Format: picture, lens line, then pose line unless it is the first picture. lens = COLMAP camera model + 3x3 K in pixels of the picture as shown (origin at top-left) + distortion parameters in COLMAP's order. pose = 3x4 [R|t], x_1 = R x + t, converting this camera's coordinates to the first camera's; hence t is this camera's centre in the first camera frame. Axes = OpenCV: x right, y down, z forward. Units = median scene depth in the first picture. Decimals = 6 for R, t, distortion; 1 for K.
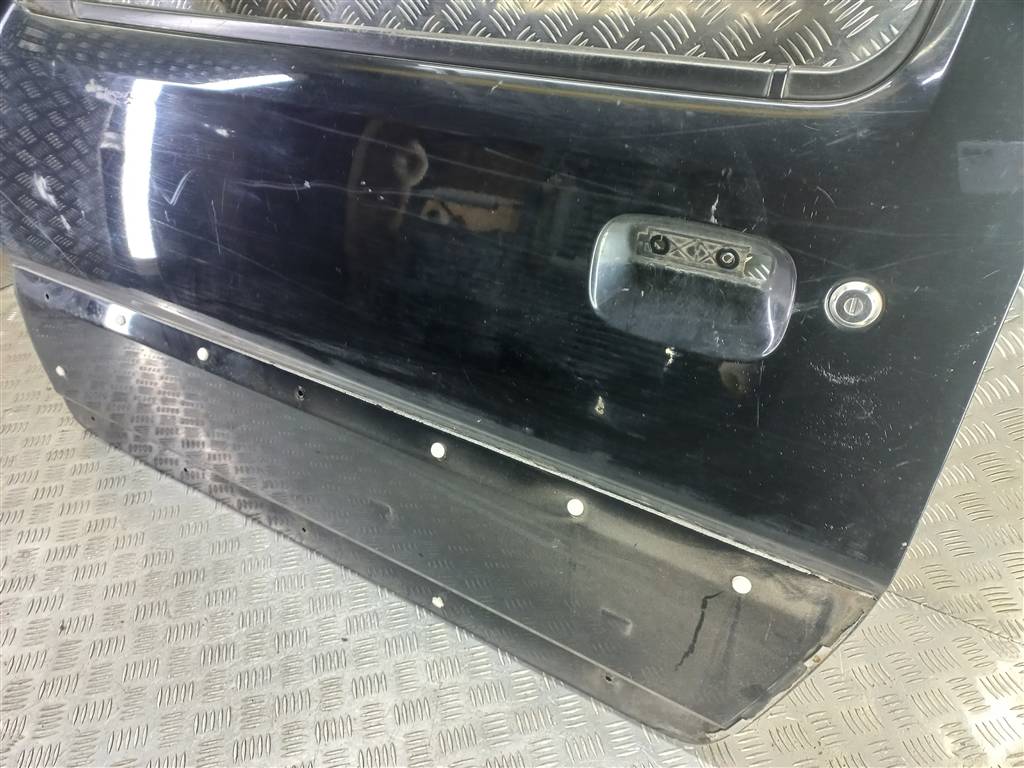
lens RADIAL K [[740.8, 0, 512.0], [0, 740.8, 384.0], [0, 0, 1]] dist [0.091639, -0.093809]
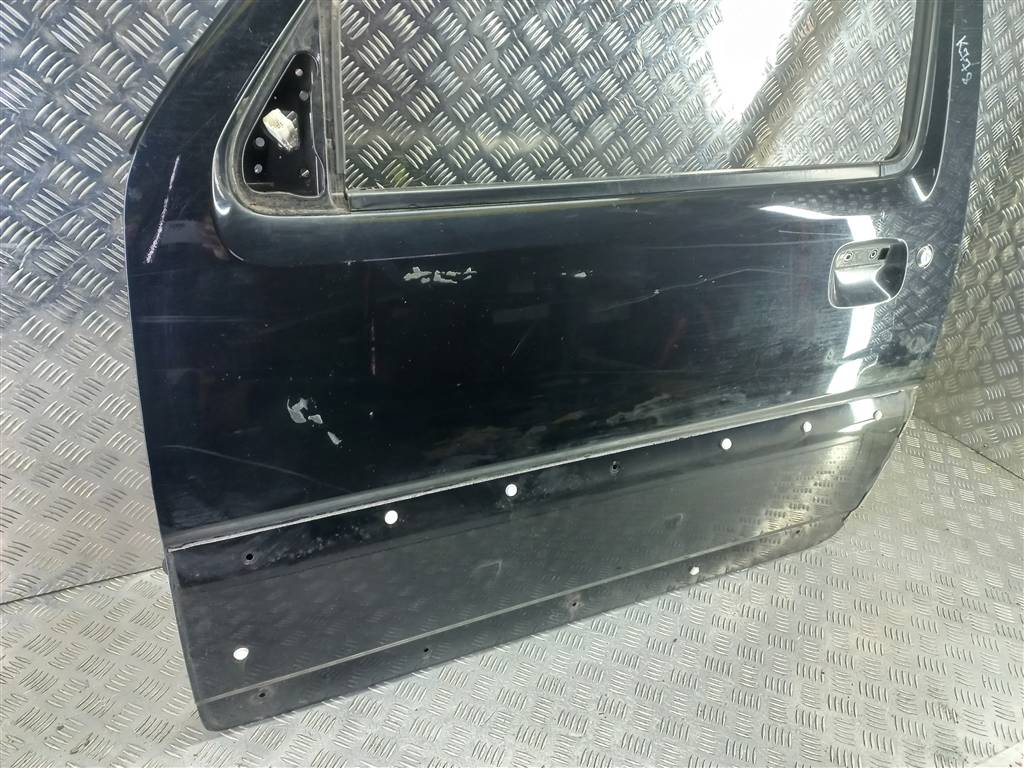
lens RADIAL K [[740.8, 0, 512.0], [0, 740.8, 384.0], [0, 0, 1]] dist [0.091639, -0.093809]
pose [[0.543275, -0.356087, 0.760298, -1.543178], [0.407772, 0.903522, 0.131791, -0.417064], [-0.733876, 0.238430, 0.636064, 0.414538]]
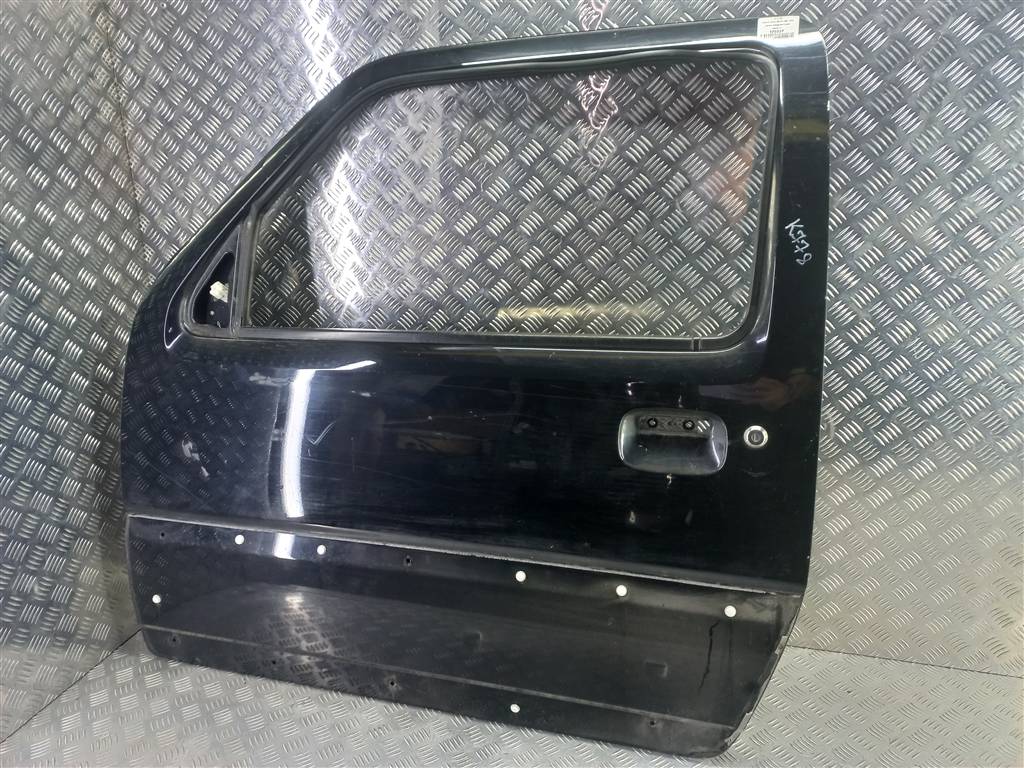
lens RADIAL K [[740.8, 0, 512.0], [0, 740.8, 384.0], [0, 0, 1]] dist [0.091639, -0.093809]
pose [[0.963543, -0.076768, 0.256304, -0.543474], [0.160389, 0.932478, -0.323666, 0.242201], [-0.214151, 0.352974, 0.910796, -0.607526]]
